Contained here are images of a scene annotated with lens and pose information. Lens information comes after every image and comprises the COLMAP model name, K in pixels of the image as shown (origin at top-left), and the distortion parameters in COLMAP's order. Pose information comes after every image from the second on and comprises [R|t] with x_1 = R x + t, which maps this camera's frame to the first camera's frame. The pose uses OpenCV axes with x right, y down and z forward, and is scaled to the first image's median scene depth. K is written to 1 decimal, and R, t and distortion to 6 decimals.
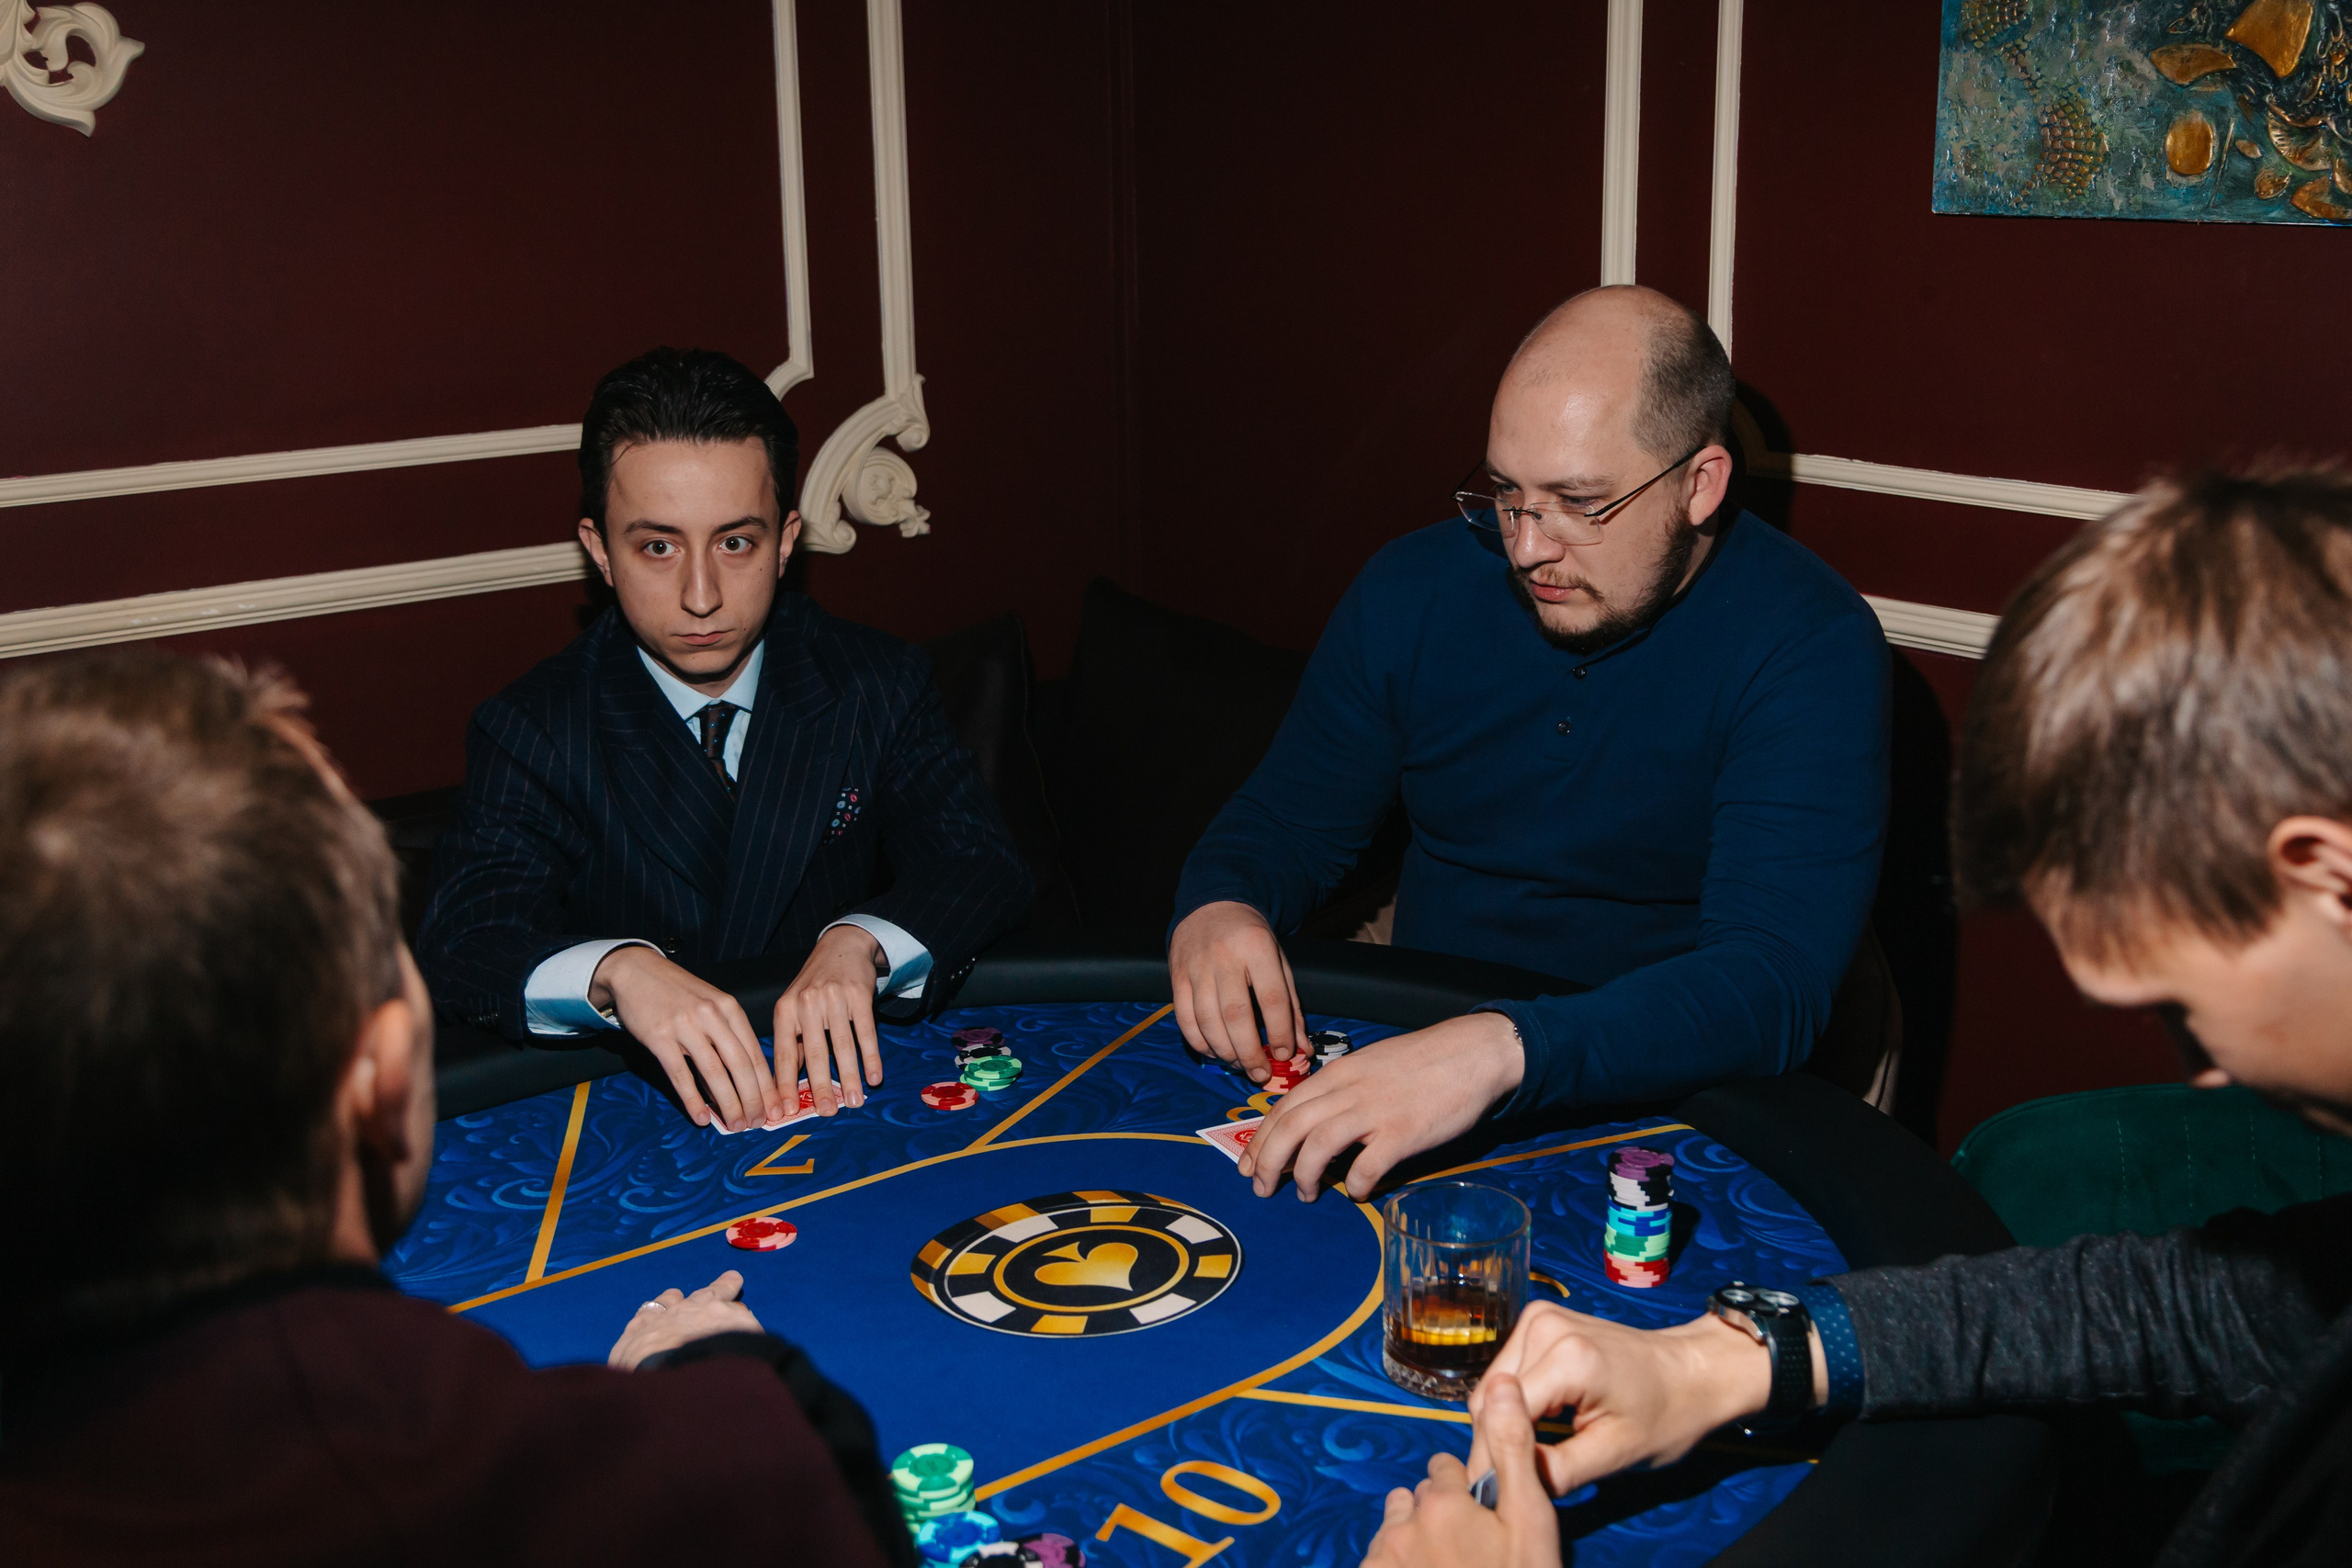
lens RADIAL K [[2790.9, 0, 1207.3], [0, 2790.9, 824.5], [0, 0, 1]] dist [0.118278, 0.000000]
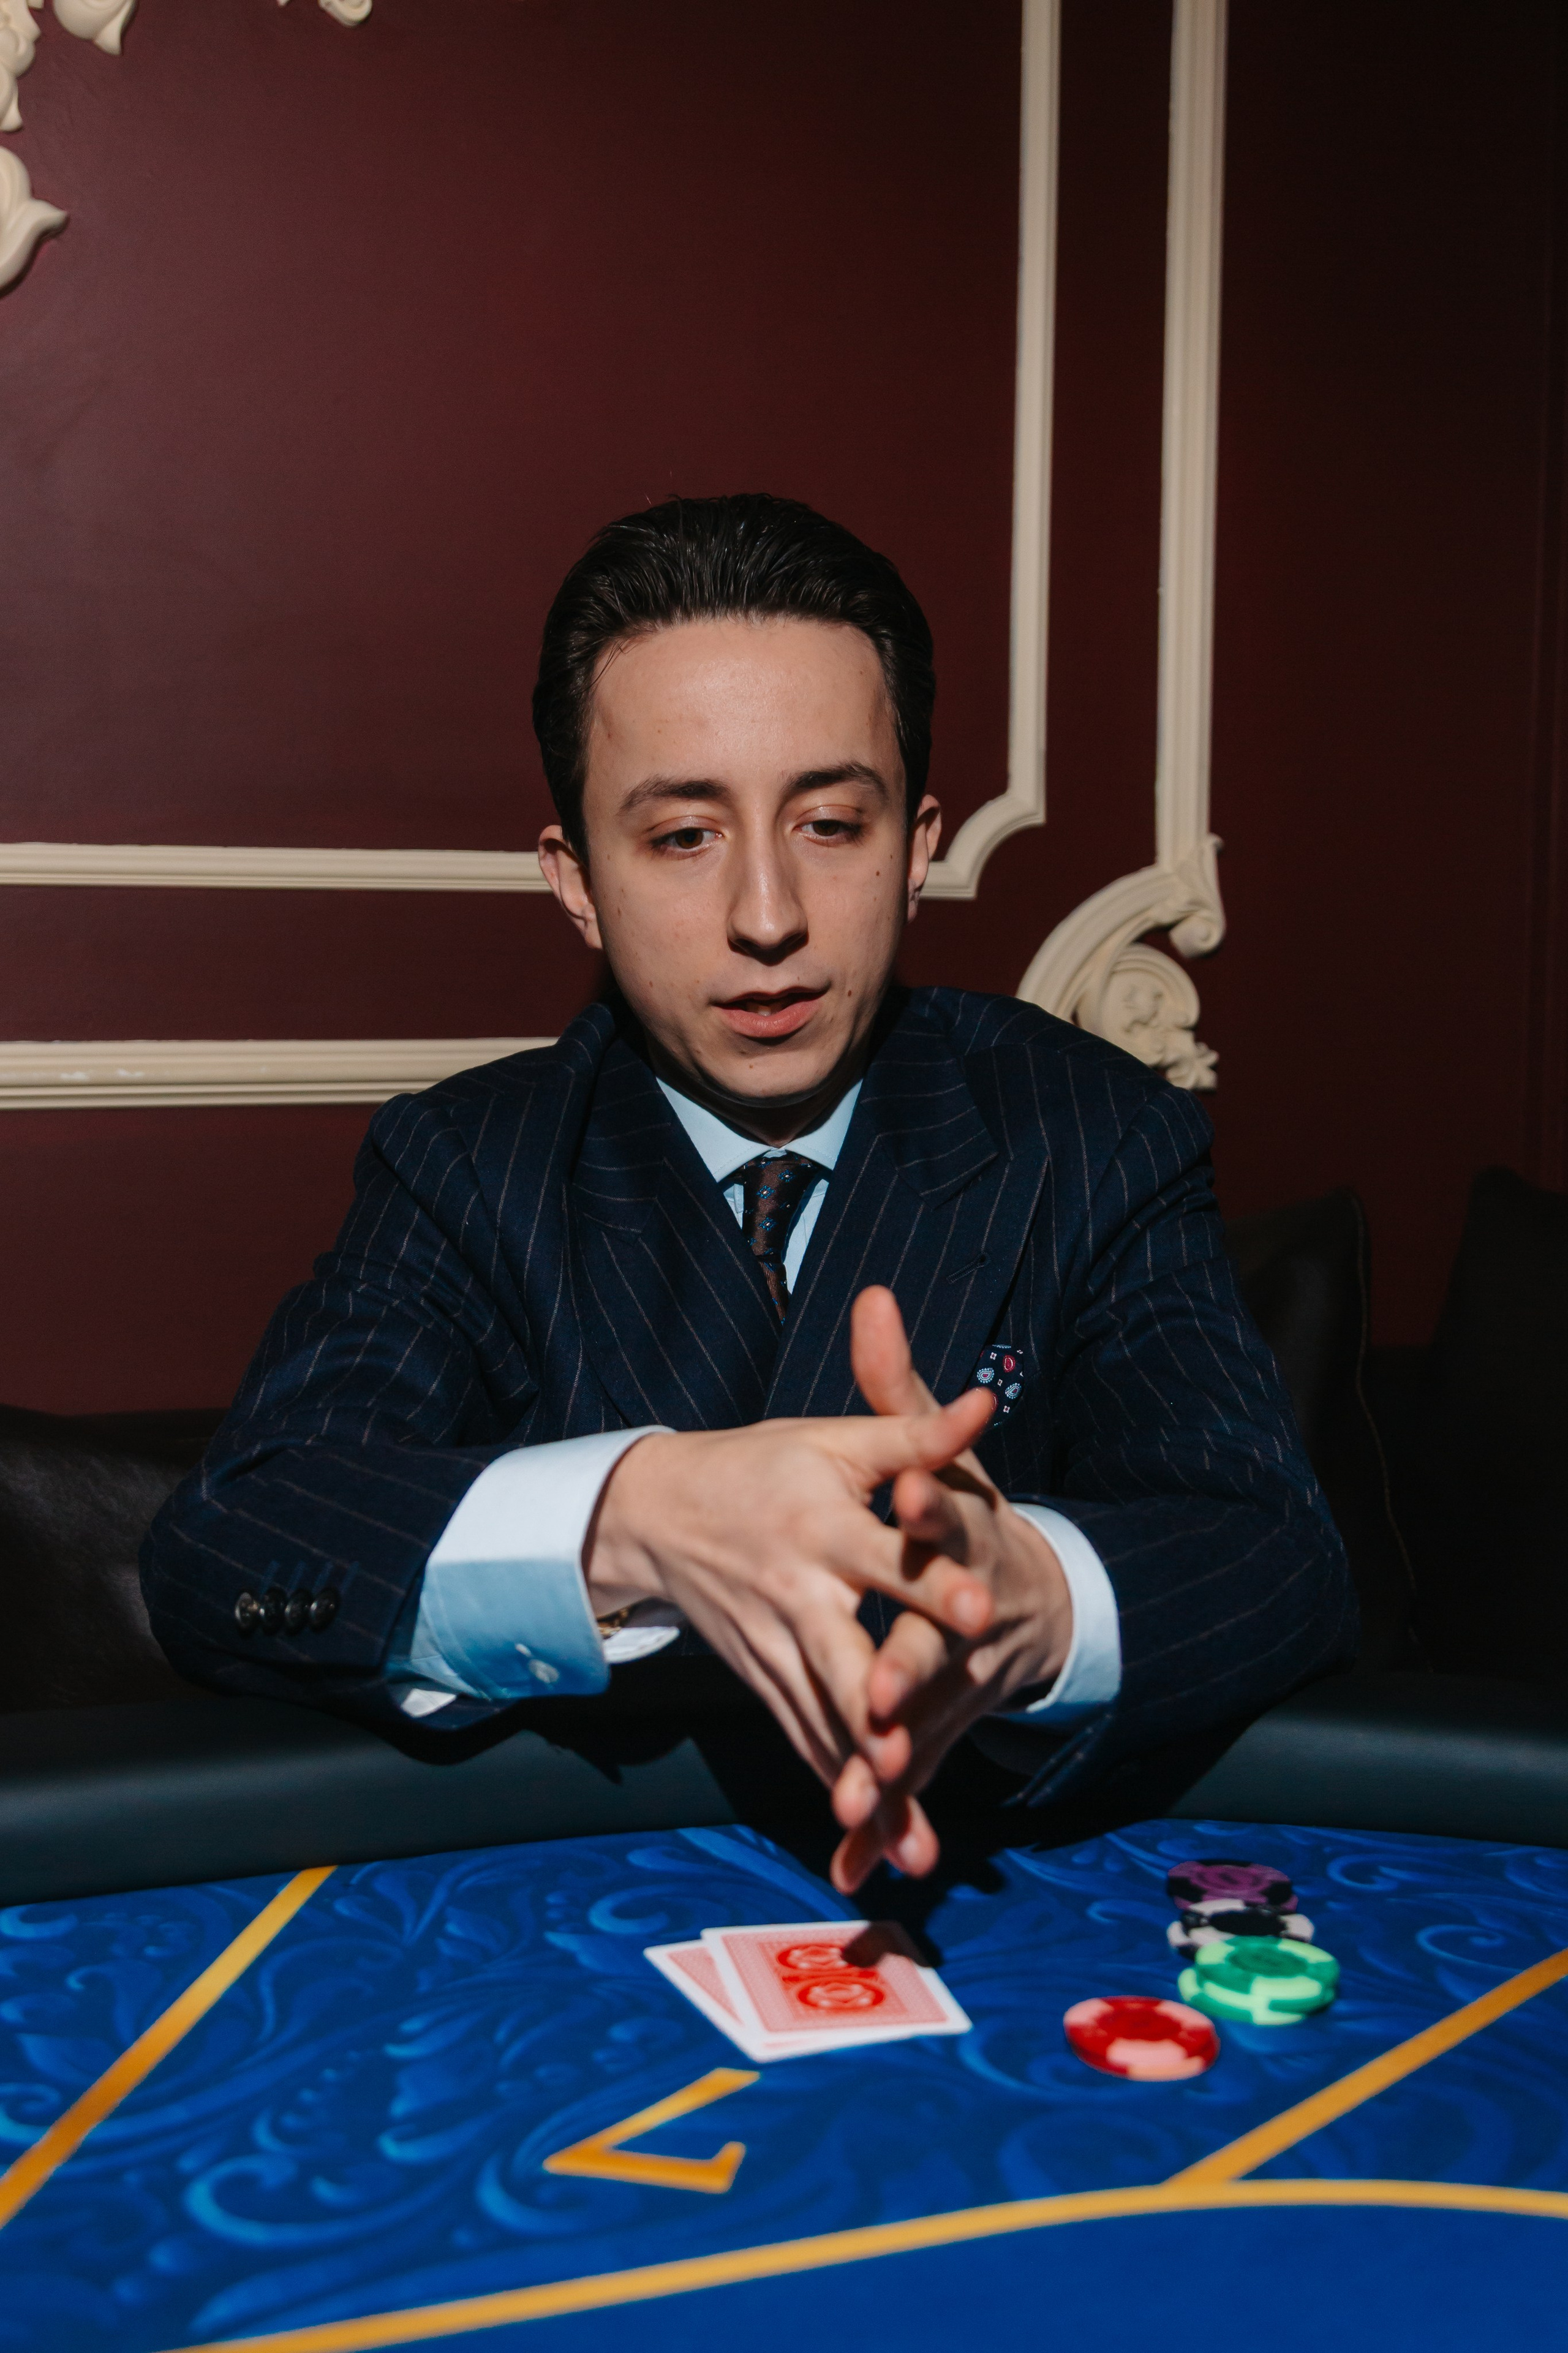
lens RADIAL K [[2594.2, 0, 694.9], [0, 2594.2, 1122.8], [0, 0, 1]] dist [0.043986, 0.000000]
pose [[0.950840, 0.030643, -0.308163, -0.042075], [-0.102893, 0.969822, -0.221038, 0.060103], [0.292090, 0.241880, 0.925299, 0.591021]]
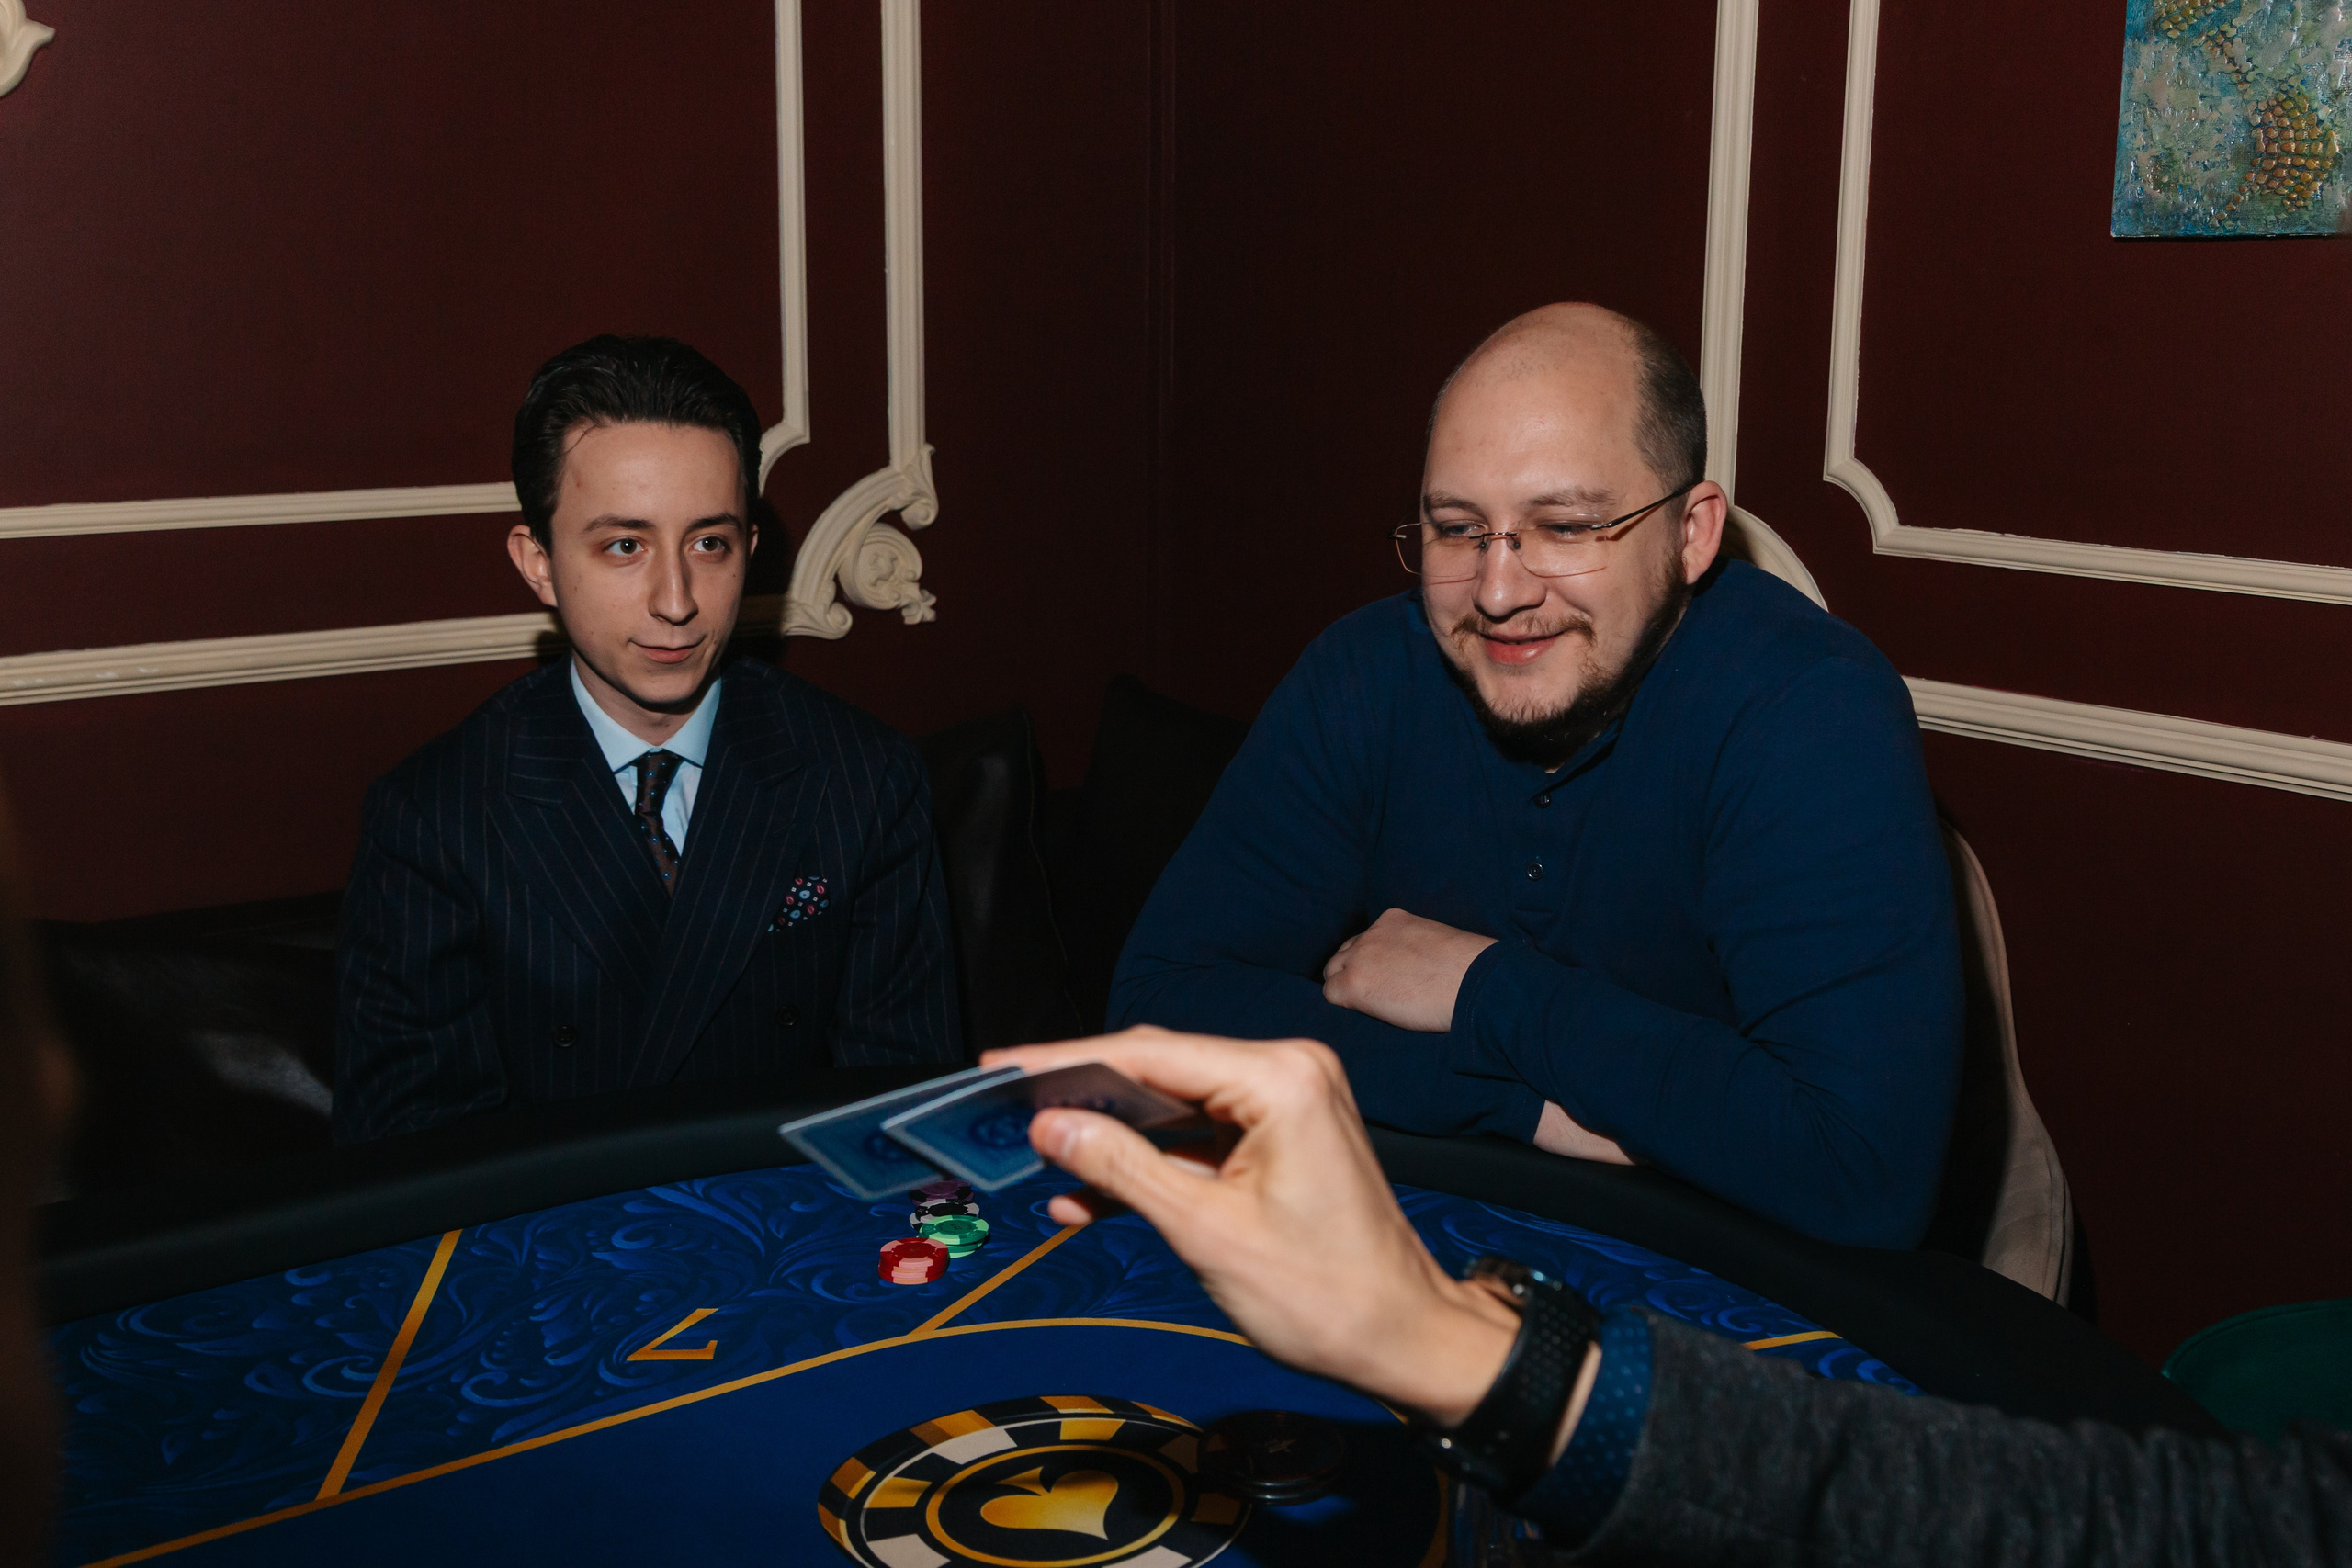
lens RADIAL K [[2593.1, 0, 1171.1], [0, 2593.1, 831.9], [0, 0, 1]] dist [0.043986, 0.000000]
pose [[0.999182, 0.025022, -0.031761, 0.006257], [-0.026855, 0.997916, -0.058670, 0.014409], [0.030227, 0.059475, 0.997772, 0.239607]]
